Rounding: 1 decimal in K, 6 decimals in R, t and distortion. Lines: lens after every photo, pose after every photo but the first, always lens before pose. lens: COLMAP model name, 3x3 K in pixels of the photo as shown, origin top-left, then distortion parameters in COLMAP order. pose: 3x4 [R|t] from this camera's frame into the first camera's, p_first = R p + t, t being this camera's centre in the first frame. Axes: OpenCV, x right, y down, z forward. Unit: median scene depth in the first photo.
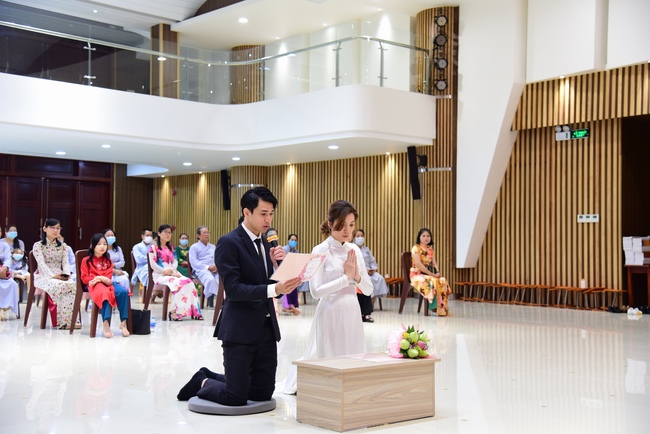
lens RADIAL K [[917.4, 0, 315.8], [0, 917.4, 220.2], [0, 0, 1]] dist [0.224086, 0.000000]
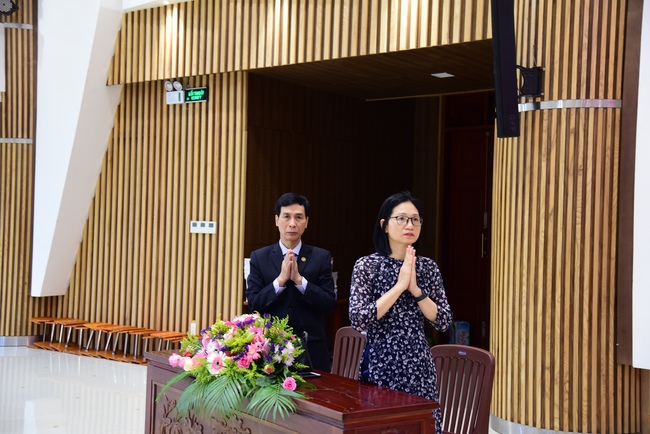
lens RADIAL K [[912.3, 0, 325.2], [0, 912.3, 215.5], [0, 0, 1]] dist [0.223609, 0.000000]
pose [[0.984259, 0.021764, 0.175384, 0.250041], [-0.025481, 0.999495, 0.018968, -0.023015], [-0.174883, -0.023138, 0.984317, 0.347295]]
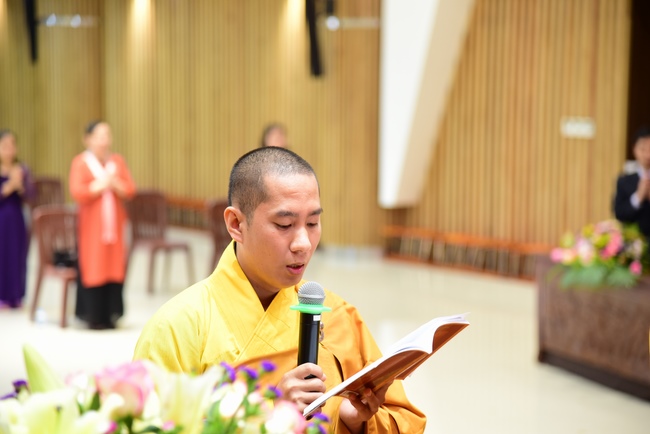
lens RADIAL K [[2035.1, 0, 320.9], [0, 2035.1, 220.1], [0, 0, 1]] dist [0.588178, 0.000000]
pose [[0.996728, 0.011889, -0.079954, 0.224855], [-0.002101, 0.992601, 0.121406, -0.092173], [0.080806, -0.120841, 0.989378, -0.231375]]
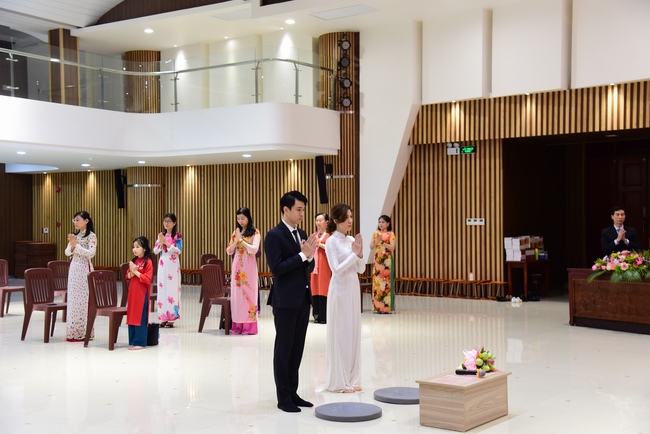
lens RADIAL K [[912.3, 0, 327.8], [0, 912.3, 216.4], [0, 0, 1]] dist [0.223609, 0.000000]
pose [[0.975134, -0.012728, 0.221251, -0.140400], [0.007125, 0.999634, 0.026104, -0.038371], [-0.221502, -0.023878, 0.974868, -0.085684]]
